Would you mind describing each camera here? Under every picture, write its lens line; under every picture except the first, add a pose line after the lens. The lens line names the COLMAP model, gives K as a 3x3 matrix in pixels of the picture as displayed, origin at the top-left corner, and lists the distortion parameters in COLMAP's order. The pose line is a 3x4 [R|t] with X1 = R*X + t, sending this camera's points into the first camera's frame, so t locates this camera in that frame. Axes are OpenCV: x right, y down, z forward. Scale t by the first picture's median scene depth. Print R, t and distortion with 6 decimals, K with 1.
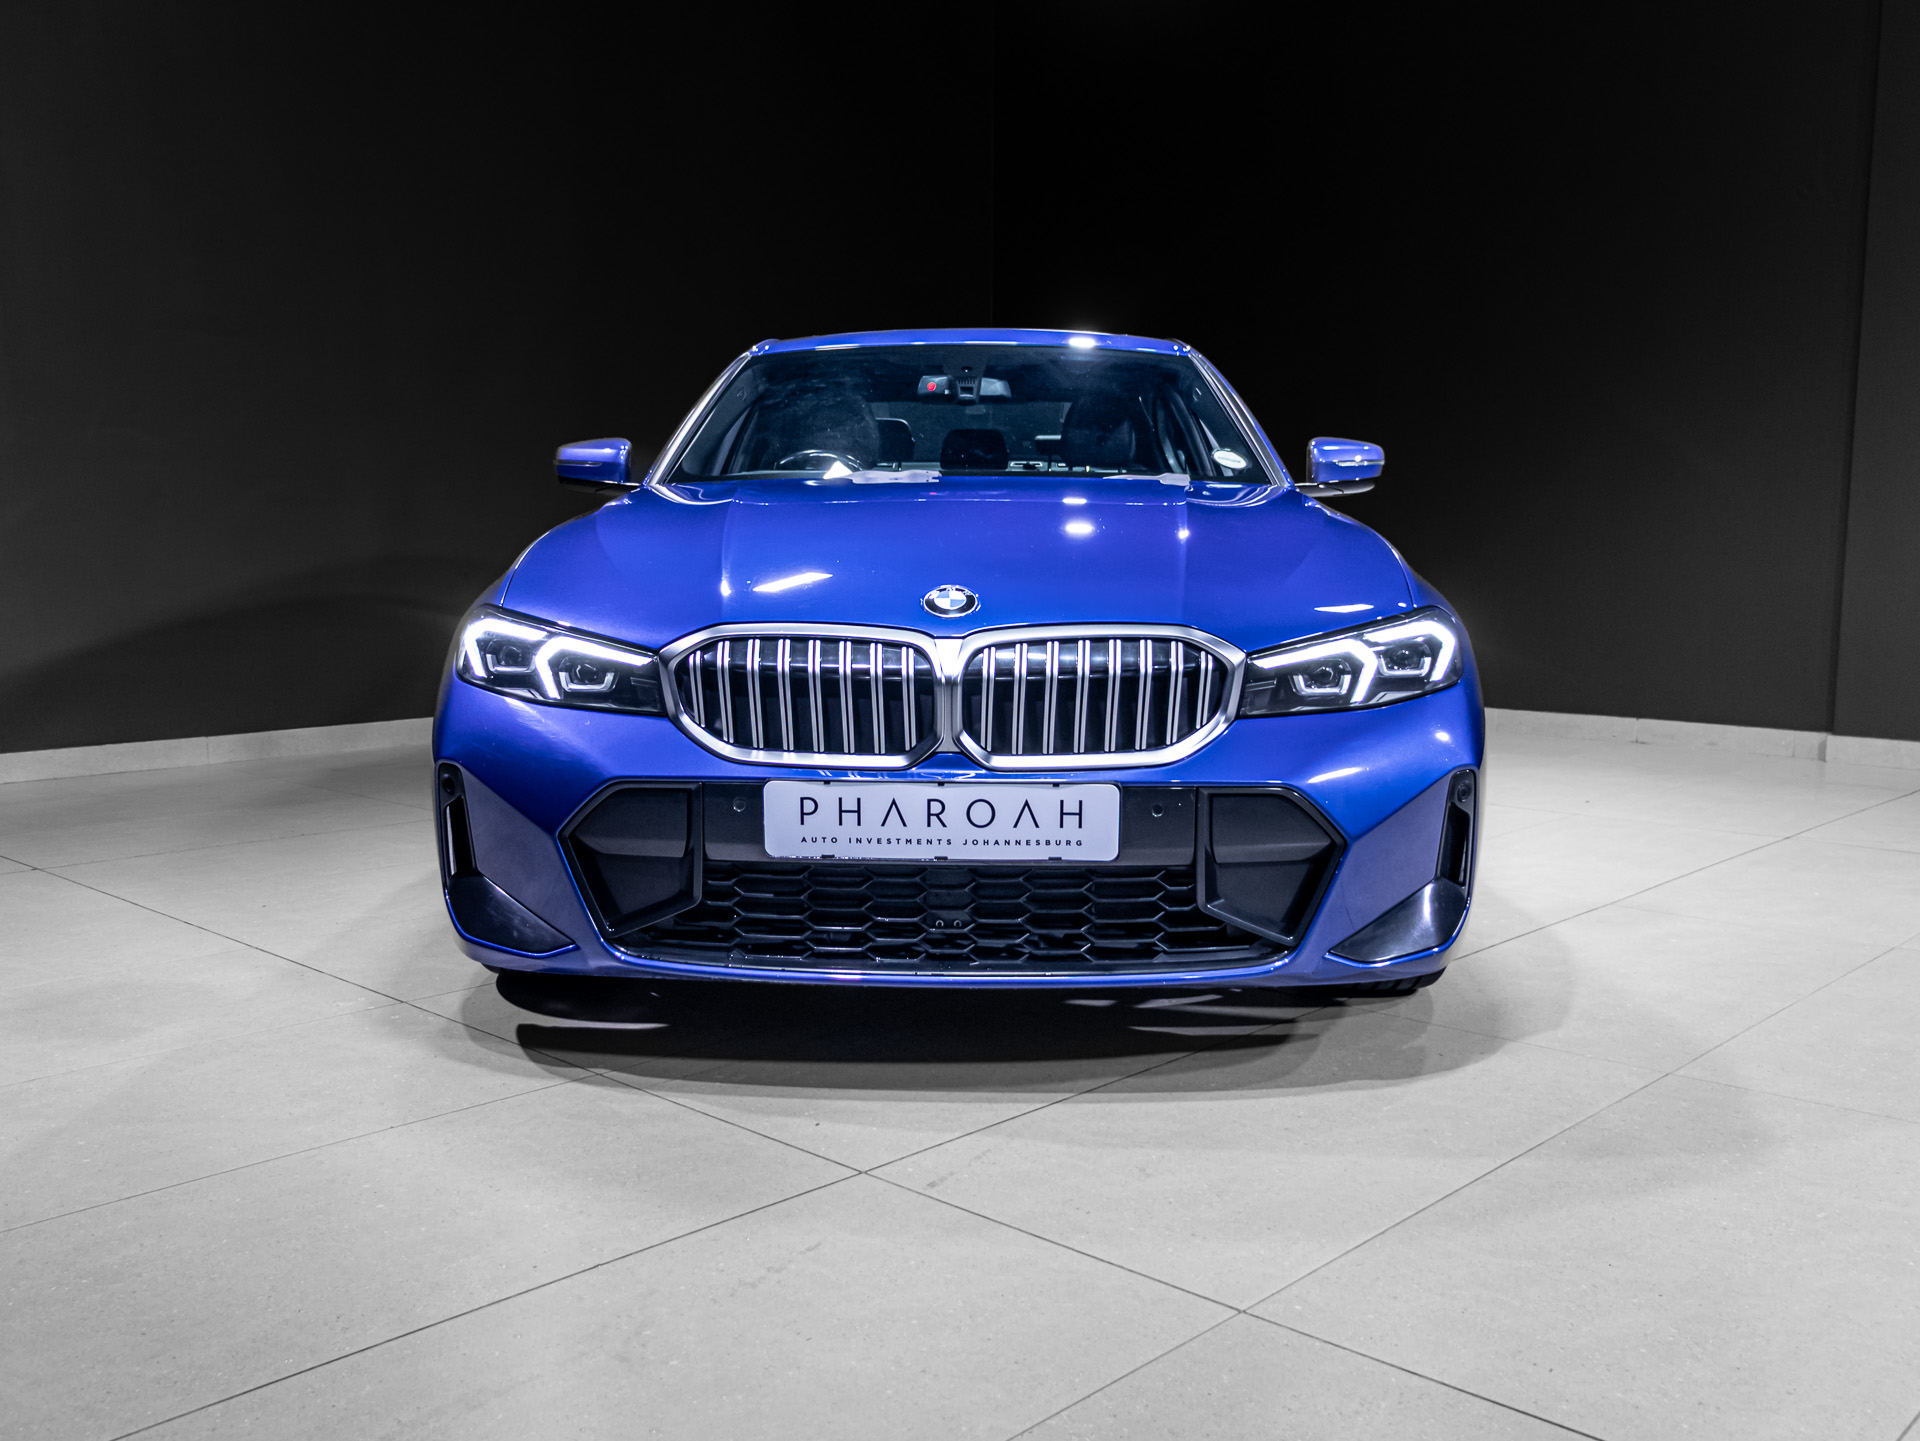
lens RADIAL K [[1743.3, 0, 960.6], [0, 1743.3, 722.9], [0, 0, 1]] dist [0.006621, 0.000000]
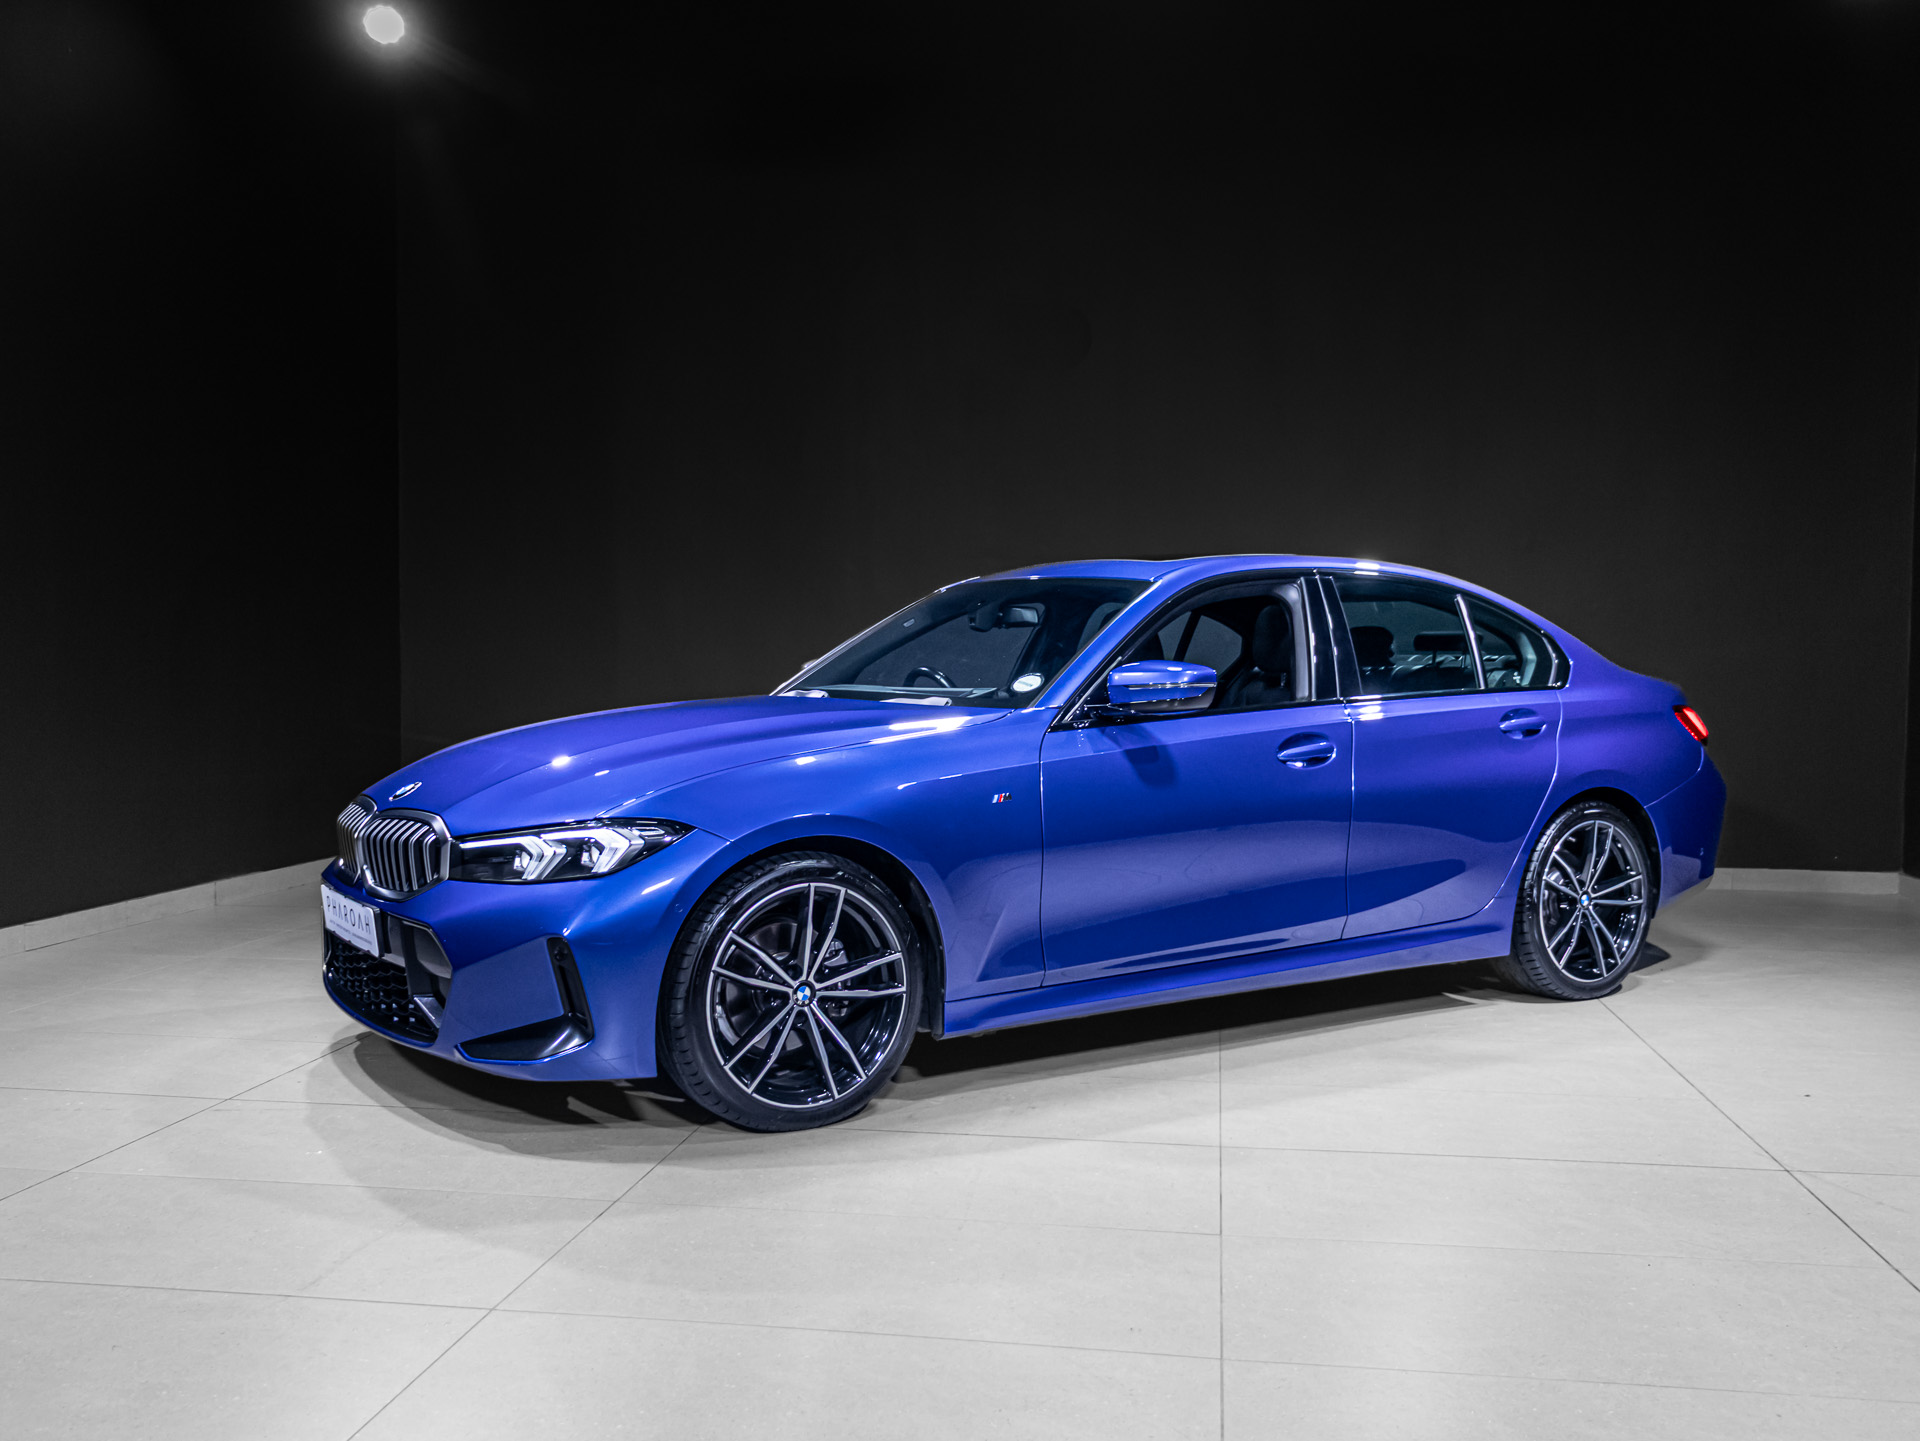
lens RADIAL K [[1743.3, 0, 957.0], [0, 1743.3, 733.1], [0, 0, 1]] dist [0.006621, 0.000000]
pose [[0.582926, 0.044189, -0.811323, 1.685734], [-0.096579, 0.995210, -0.015186, -0.152223], [0.806765, 0.087209, 0.584401, 0.470859]]
